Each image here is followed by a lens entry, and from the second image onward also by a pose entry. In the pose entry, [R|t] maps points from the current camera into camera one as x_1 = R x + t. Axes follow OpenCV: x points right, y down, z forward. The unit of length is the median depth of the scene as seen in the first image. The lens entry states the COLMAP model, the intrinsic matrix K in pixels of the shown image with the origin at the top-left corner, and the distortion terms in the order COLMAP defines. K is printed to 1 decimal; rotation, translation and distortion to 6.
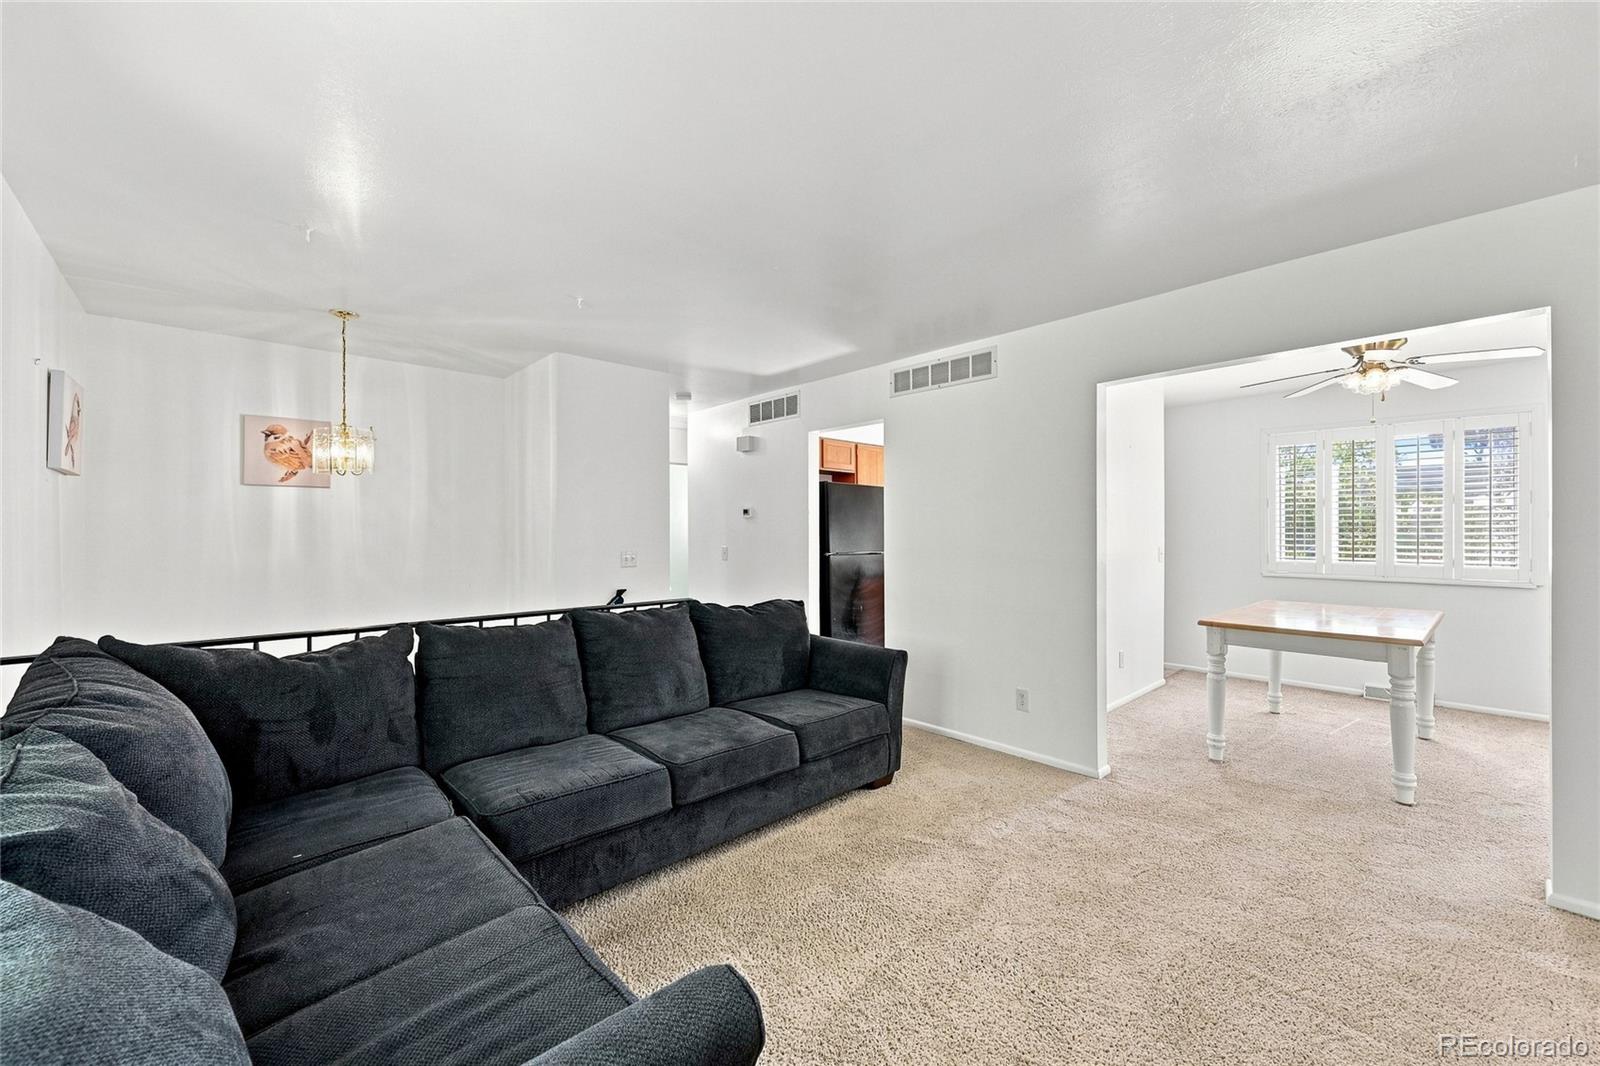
lens RADIAL K [[632.4, 0, 799.1], [0, 632.4, 526.4], [0, 0, 1]] dist [0.003350, 0.000271]
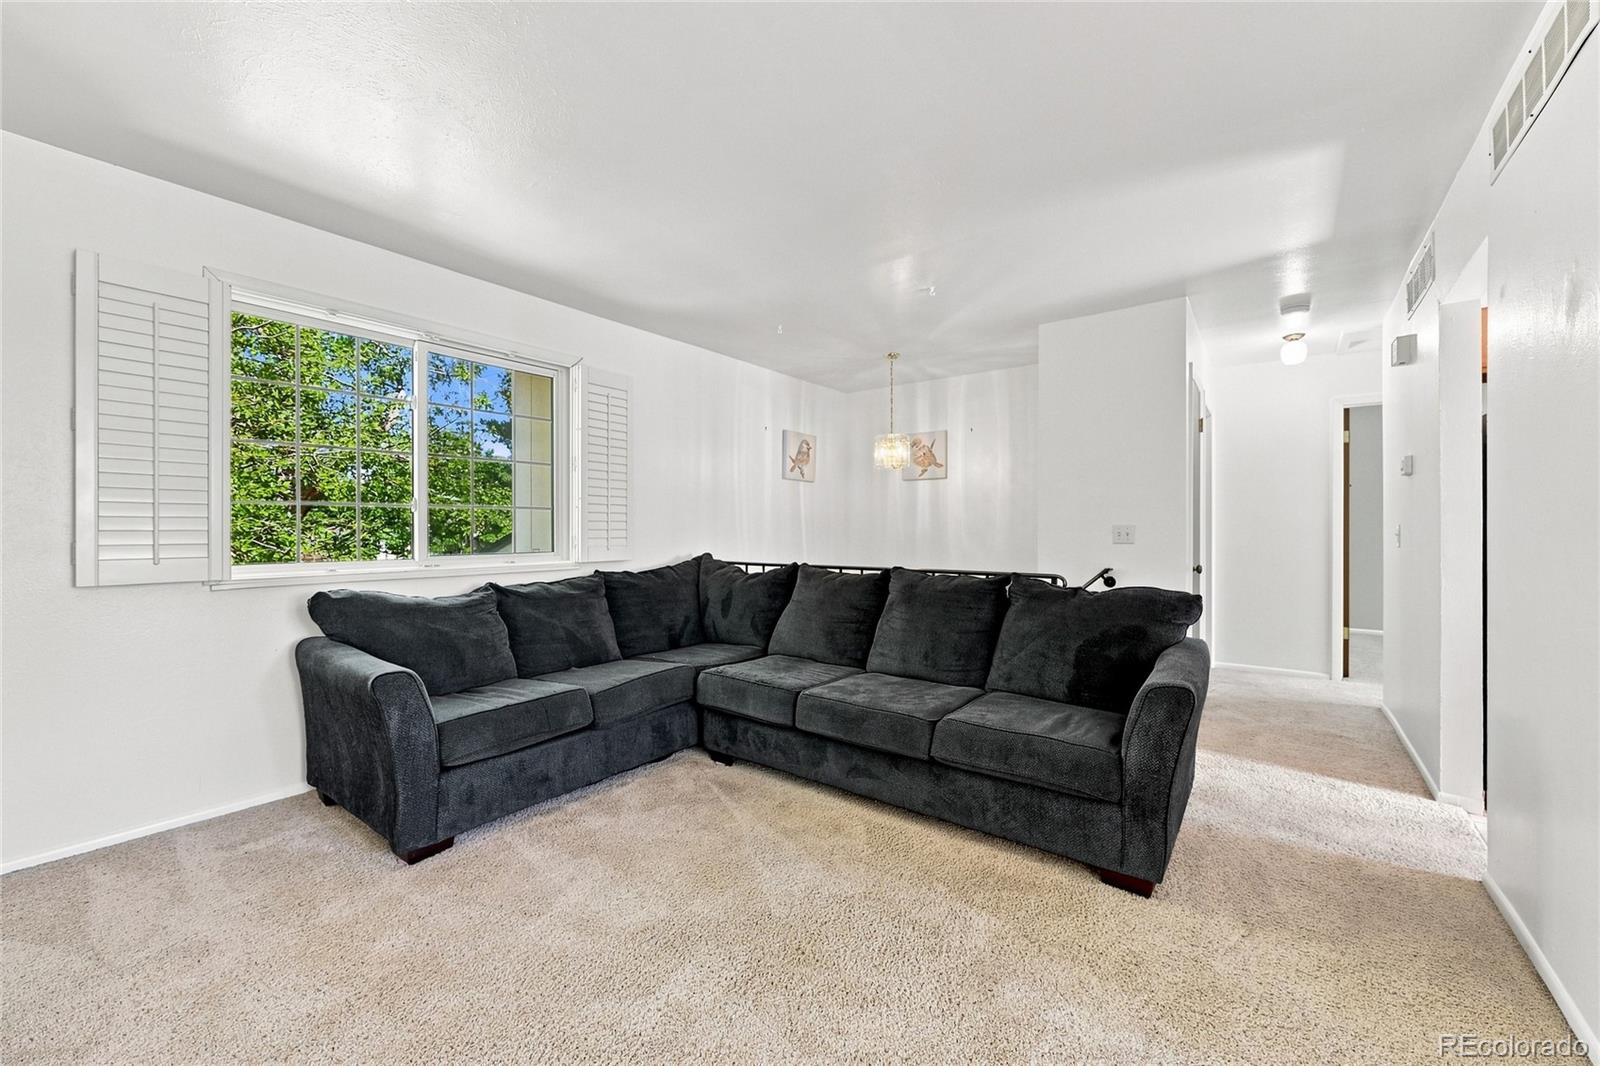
lens RADIAL K [[632.4, 0, 798.7], [0, 632.4, 534.1], [0, 0, 1]] dist [0.003350, 0.000271]
pose [[0.163816, 0.006239, -0.986471, 0.760226], [0.010811, 0.999909, 0.008119, 0.060651], [0.986432, -0.011995, 0.163733, 0.648625]]
